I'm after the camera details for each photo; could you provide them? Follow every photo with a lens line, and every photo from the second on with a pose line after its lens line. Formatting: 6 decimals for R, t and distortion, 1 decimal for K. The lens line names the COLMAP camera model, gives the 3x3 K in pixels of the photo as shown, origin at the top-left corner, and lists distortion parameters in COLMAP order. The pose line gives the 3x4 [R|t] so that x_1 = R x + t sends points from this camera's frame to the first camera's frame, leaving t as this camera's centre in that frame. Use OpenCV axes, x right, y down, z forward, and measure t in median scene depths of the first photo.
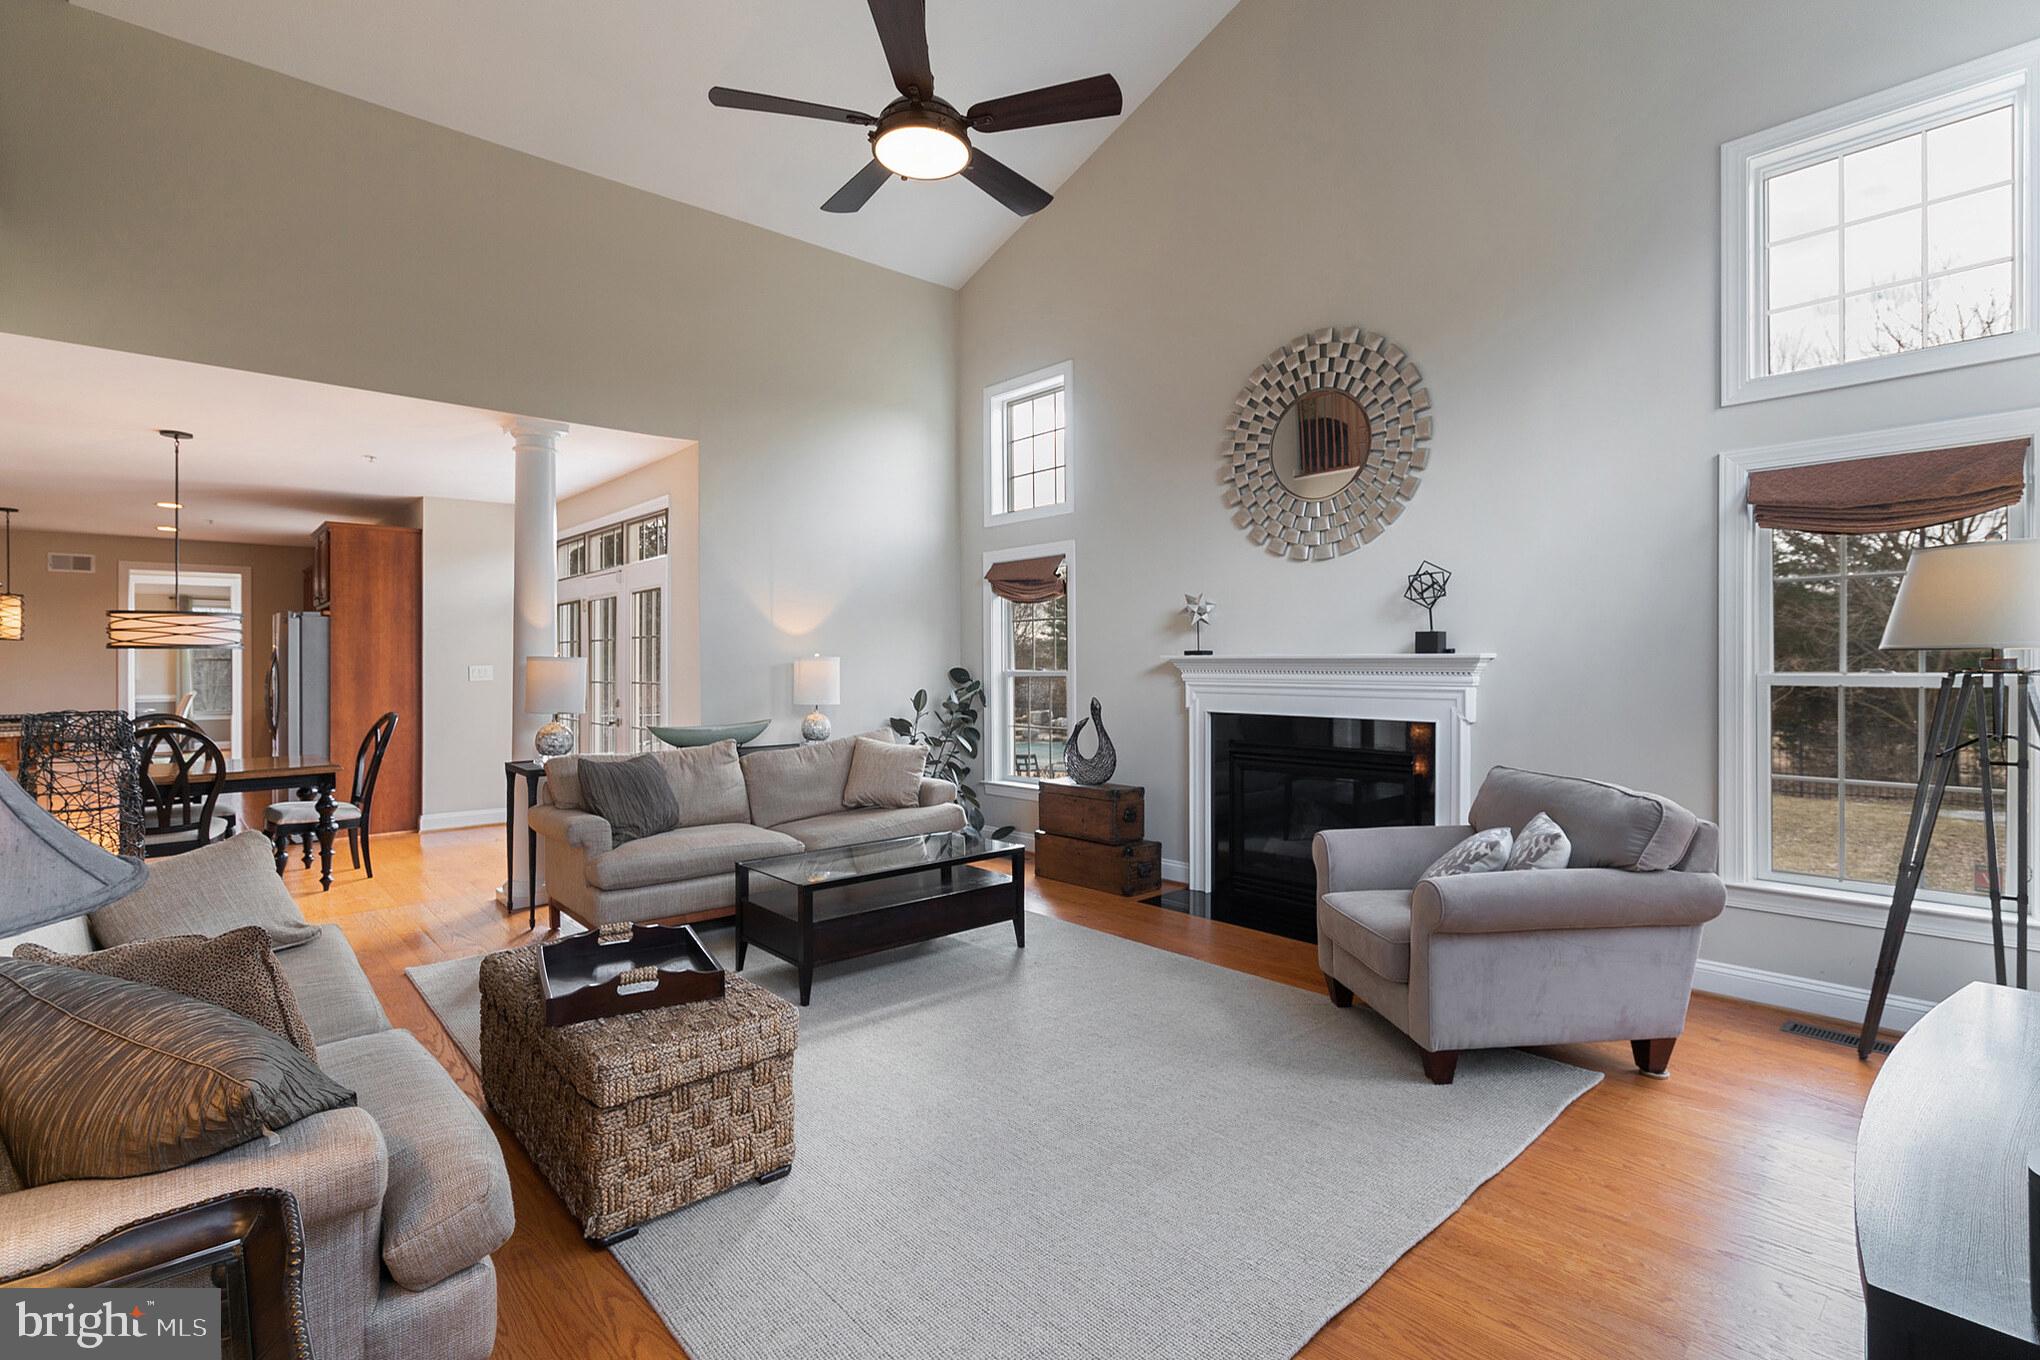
lens RADIAL K [[916.1, 0, 1020.3], [0, 916.1, 672.7], [0, 0, 1]] dist [0.003917, -0.000202]
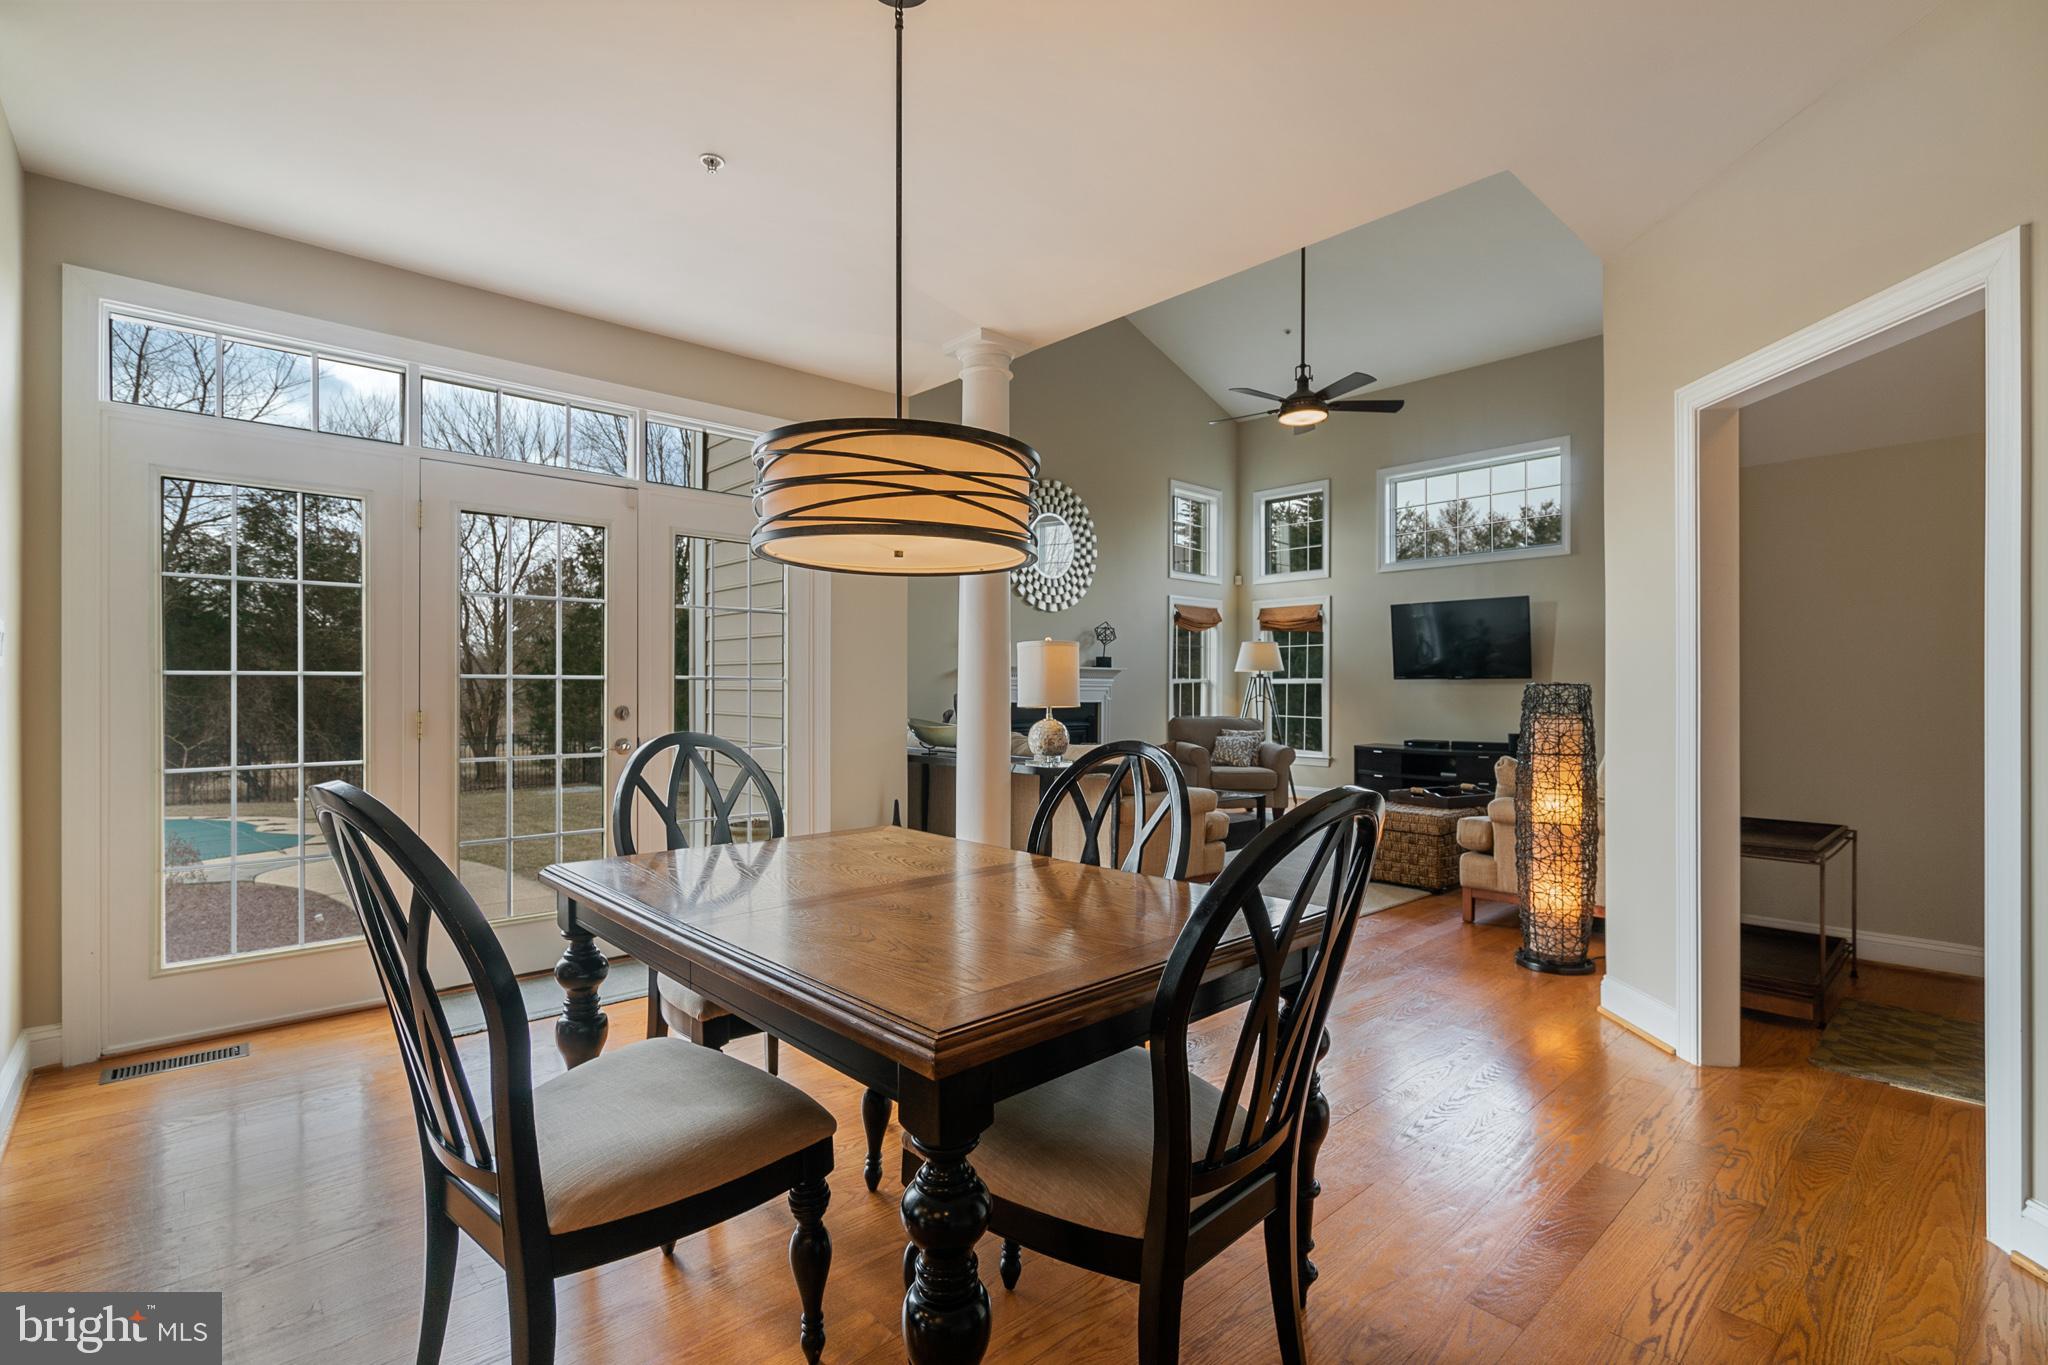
lens RADIAL K [[940.9, 0, 1029.4], [0, 940.9, 684.7], [0, 0, 1]] dist [0.019102, 0.000172]
pose [[-0.031222, -0.005040, 0.999500, -1.425550], [-0.002797, 0.999984, 0.004956, 0.006257], [-0.999509, -0.002641, -0.031236, 1.081521]]
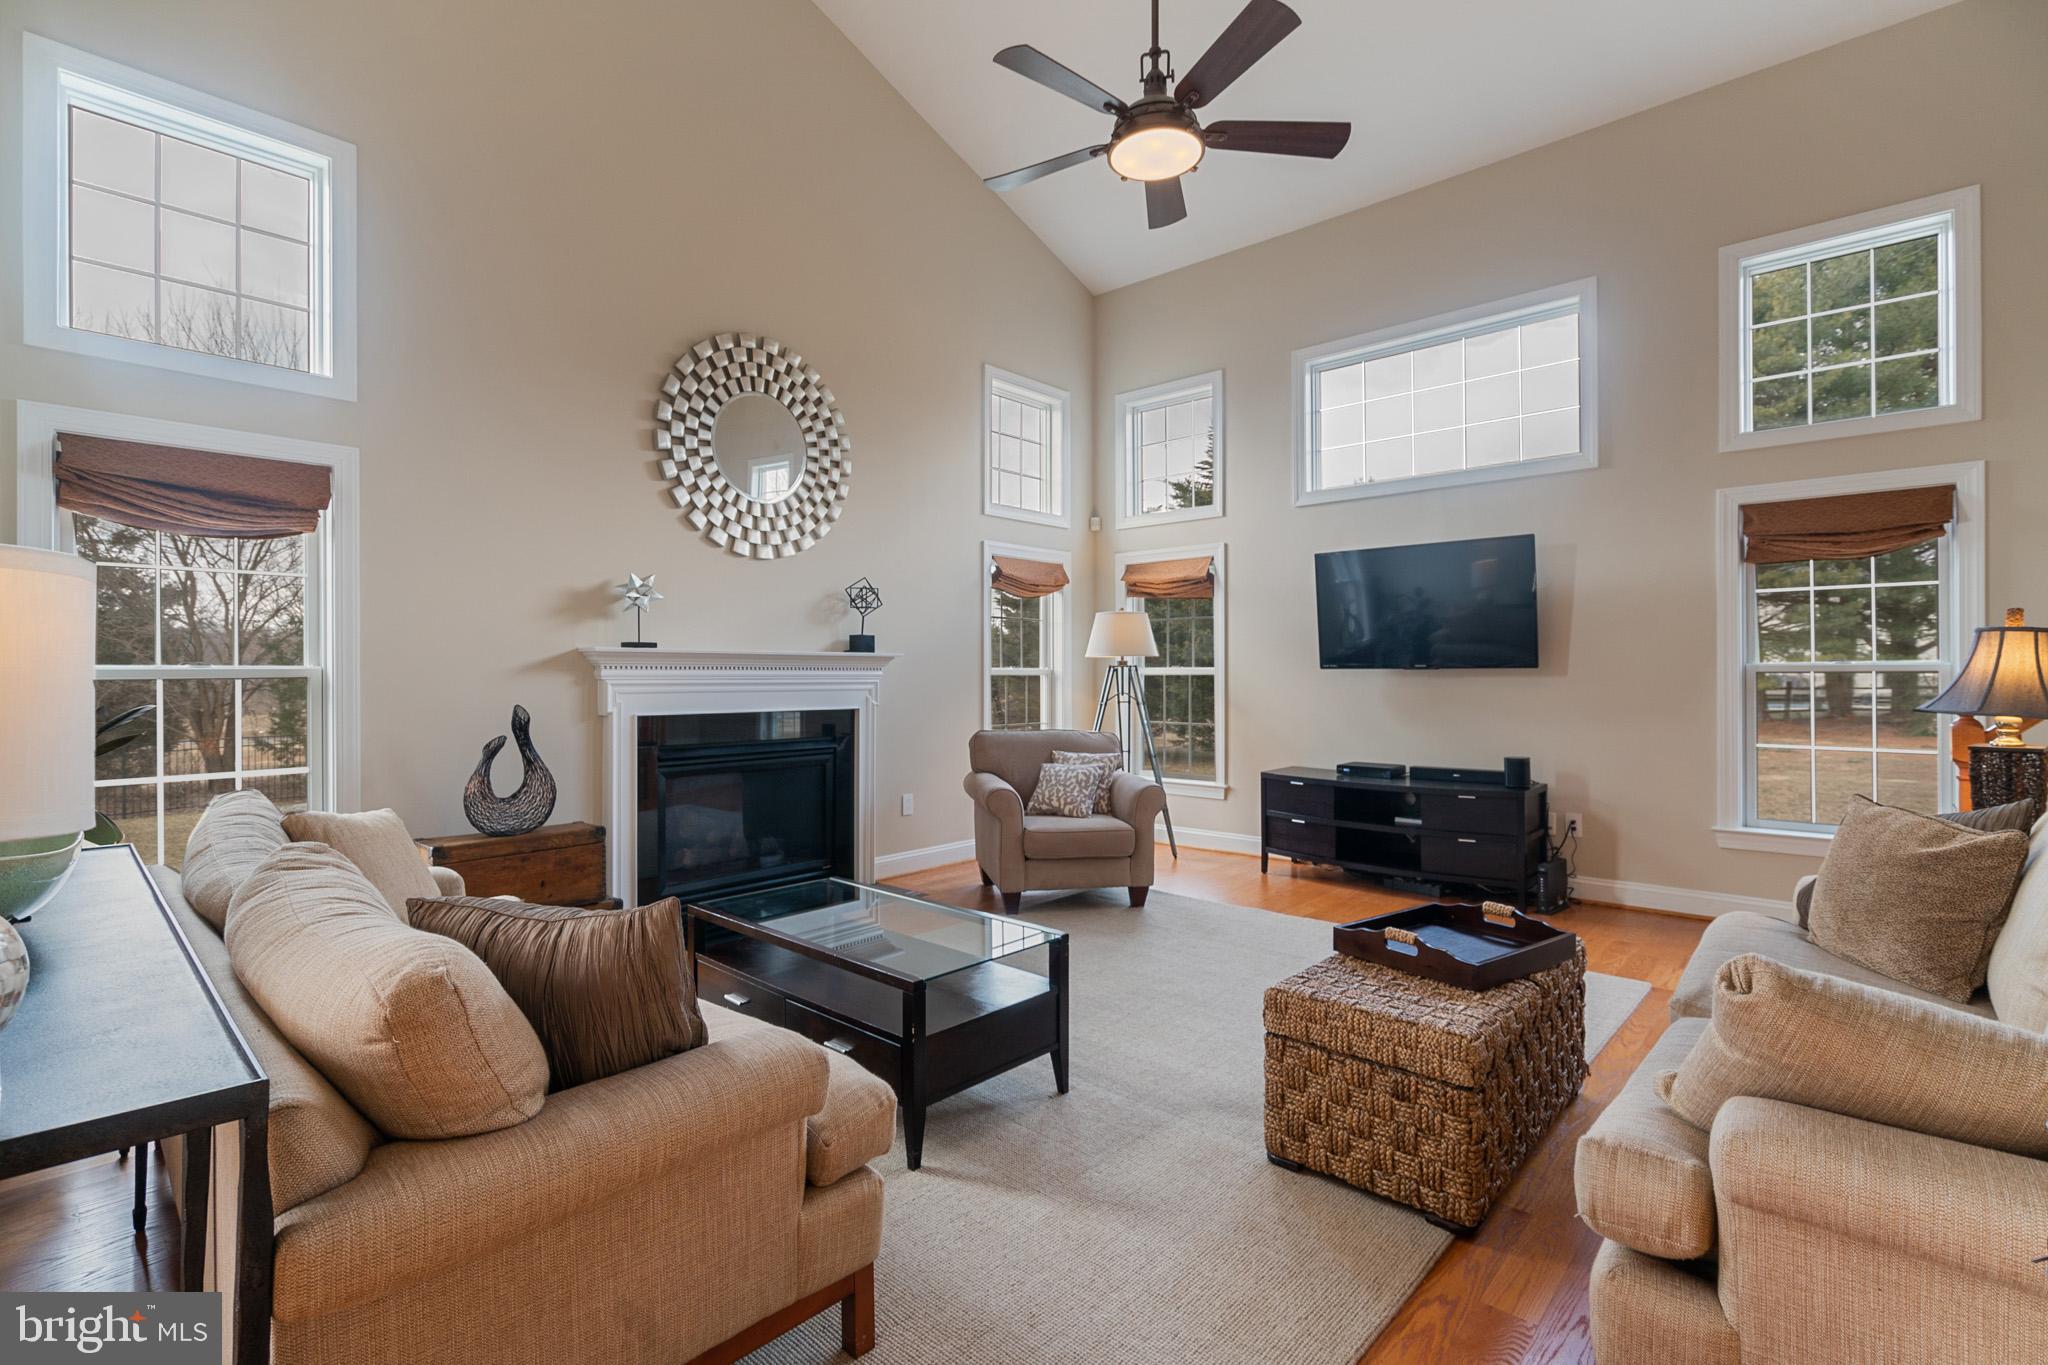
lens RADIAL K [[961.2, 0, 999.5], [0, 961.2, 667.7], [0, 0, 1]] dist [-0.003061, 0.000000]
pose [[-0.095880, -0.004968, 0.995380, -0.762991], [0.001138, 0.999986, 0.005100, -0.005817], [-0.995392, 0.001621, -0.095873, 0.827799]]
